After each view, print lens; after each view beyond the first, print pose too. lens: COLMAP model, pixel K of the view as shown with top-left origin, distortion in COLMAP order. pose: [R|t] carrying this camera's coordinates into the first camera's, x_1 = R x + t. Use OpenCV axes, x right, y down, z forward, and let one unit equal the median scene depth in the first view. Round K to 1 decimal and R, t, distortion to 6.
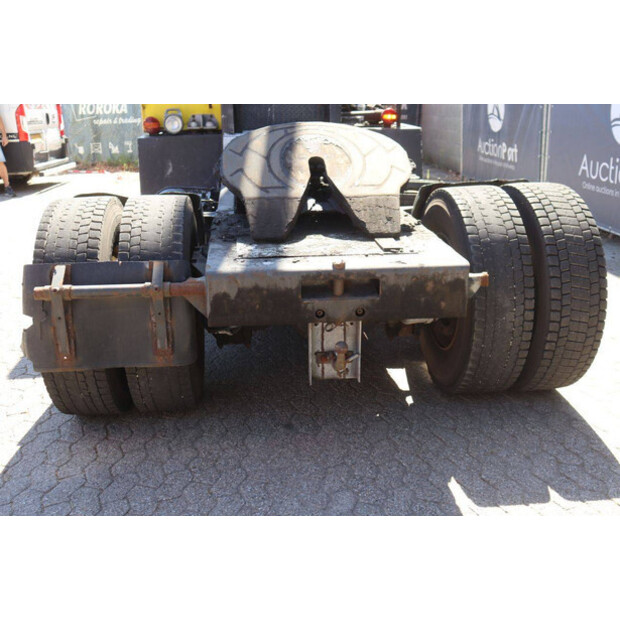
lens RADIAL K [[653.3, 0, 310.0], [0, 653.3, 310.0], [0, 0, 1]] dist [-0.098561, 0.213526]
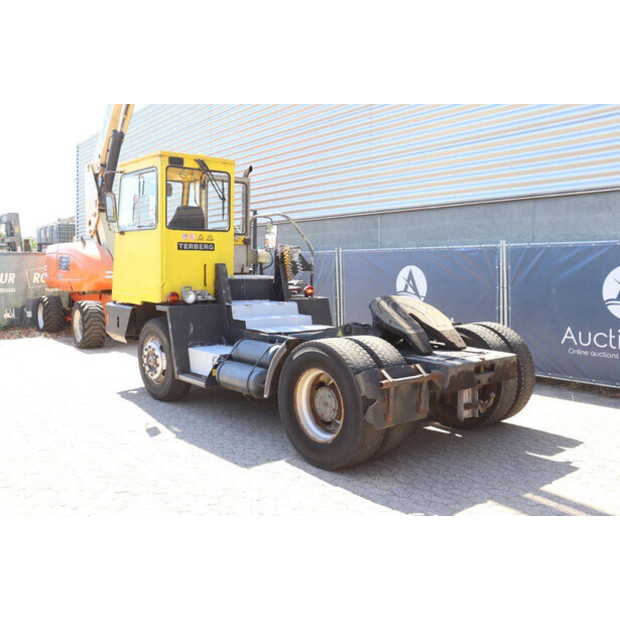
lens RADIAL K [[592.7, 0, 310.8], [0, 592.7, 299.1], [0, 0, 1]] dist [-0.091265, 0.002518]
pose [[0.830174, -0.012647, 0.557360, -1.388989], [0.160215, 0.962982, -0.216786, 0.067144], [-0.533986, 0.269268, 0.801469, -0.307932]]
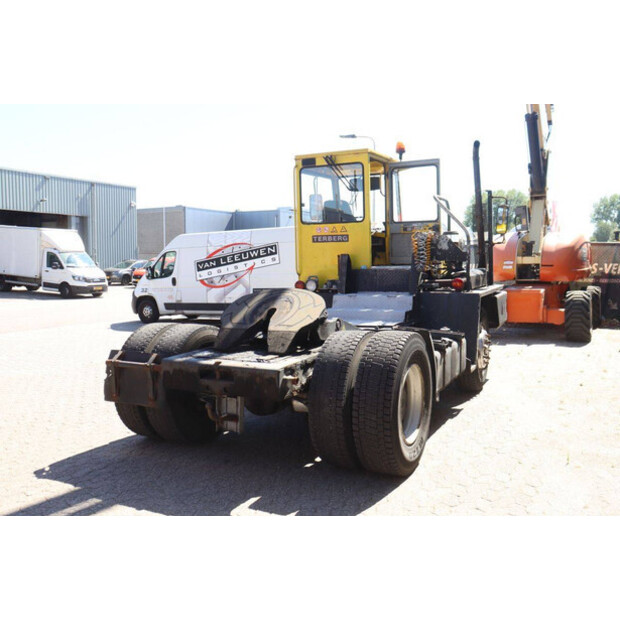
lens RADIAL K [[599.9, 0, 310.0], [0, 599.9, 310.0], [0, 0, 1]] dist [-0.074384, 0.011727]
pose [[0.846727, 0.042641, -0.530316, 1.056428], [-0.163805, 0.969256, -0.183604, 0.050977], [0.506183, 0.242331, 0.827680, -0.297226]]
